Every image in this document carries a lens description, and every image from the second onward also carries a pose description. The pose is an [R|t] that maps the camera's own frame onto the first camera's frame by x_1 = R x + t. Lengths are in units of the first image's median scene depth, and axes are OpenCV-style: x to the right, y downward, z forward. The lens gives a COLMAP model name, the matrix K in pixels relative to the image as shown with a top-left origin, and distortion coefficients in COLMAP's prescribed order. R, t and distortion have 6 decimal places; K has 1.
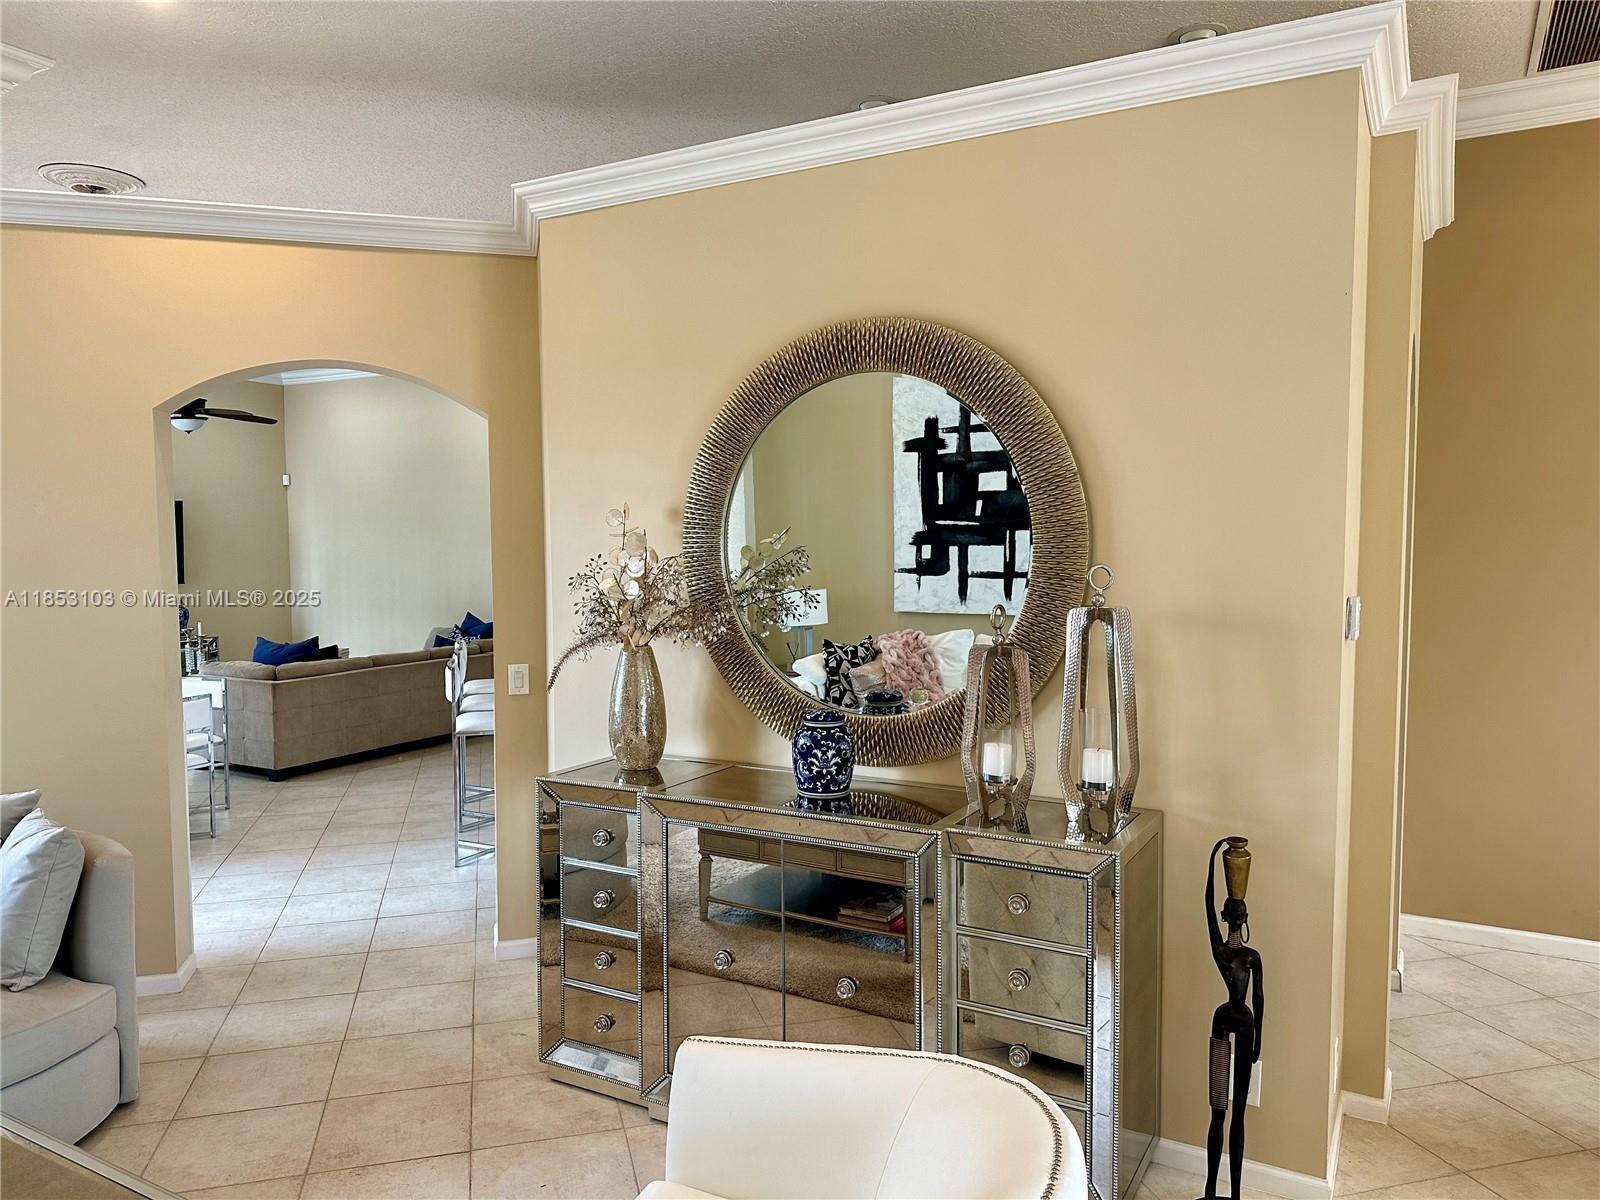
lens RADIAL K [[1108.6, 0, 800.7], [0, 1108.6, 606.5], [0, 0, 1]] dist [0.096965, -0.125453]
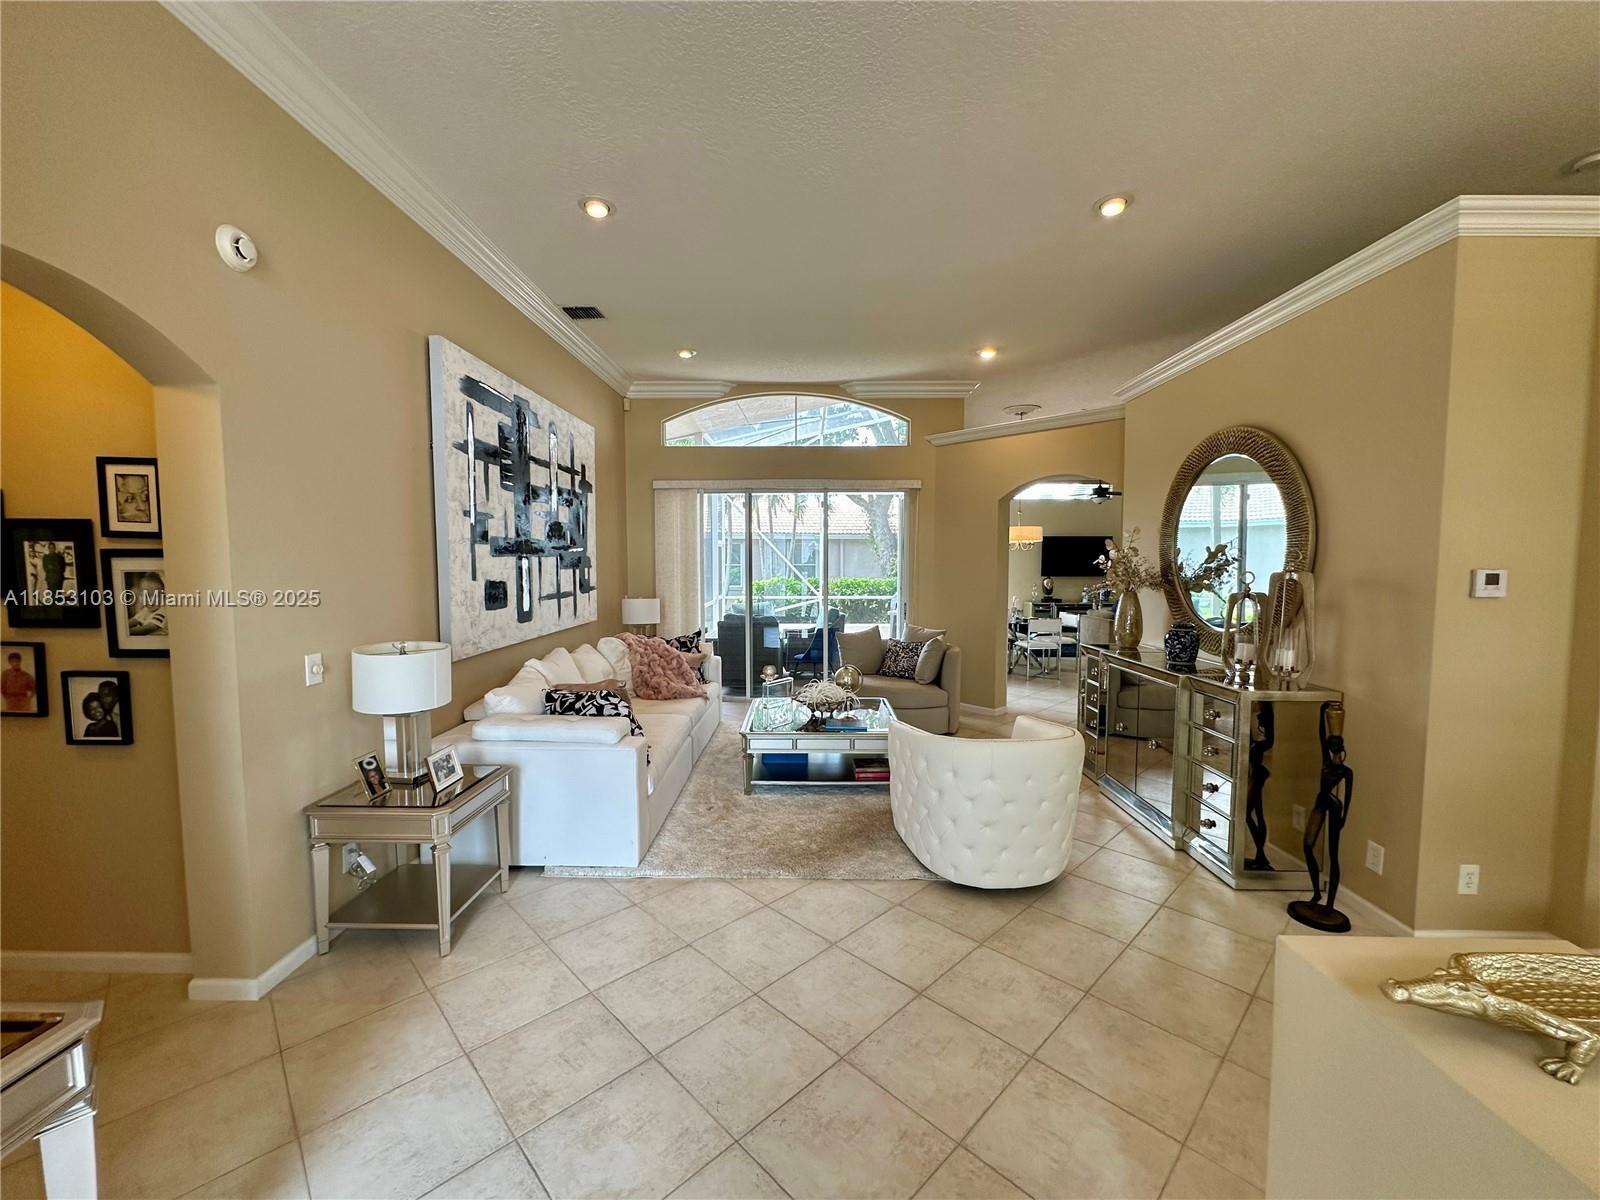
lens RADIAL K [[642.2, 0, 800.0], [0, 642.2, 600.0], [0, 0, 1]] dist [-0.003117, -0.000019]
pose [[0.478004, 0.052341, -0.876797, 0.661308], [-0.049315, 0.998248, 0.032705, 0.041885], [0.876972, 0.027606, 0.479748, -0.183750]]
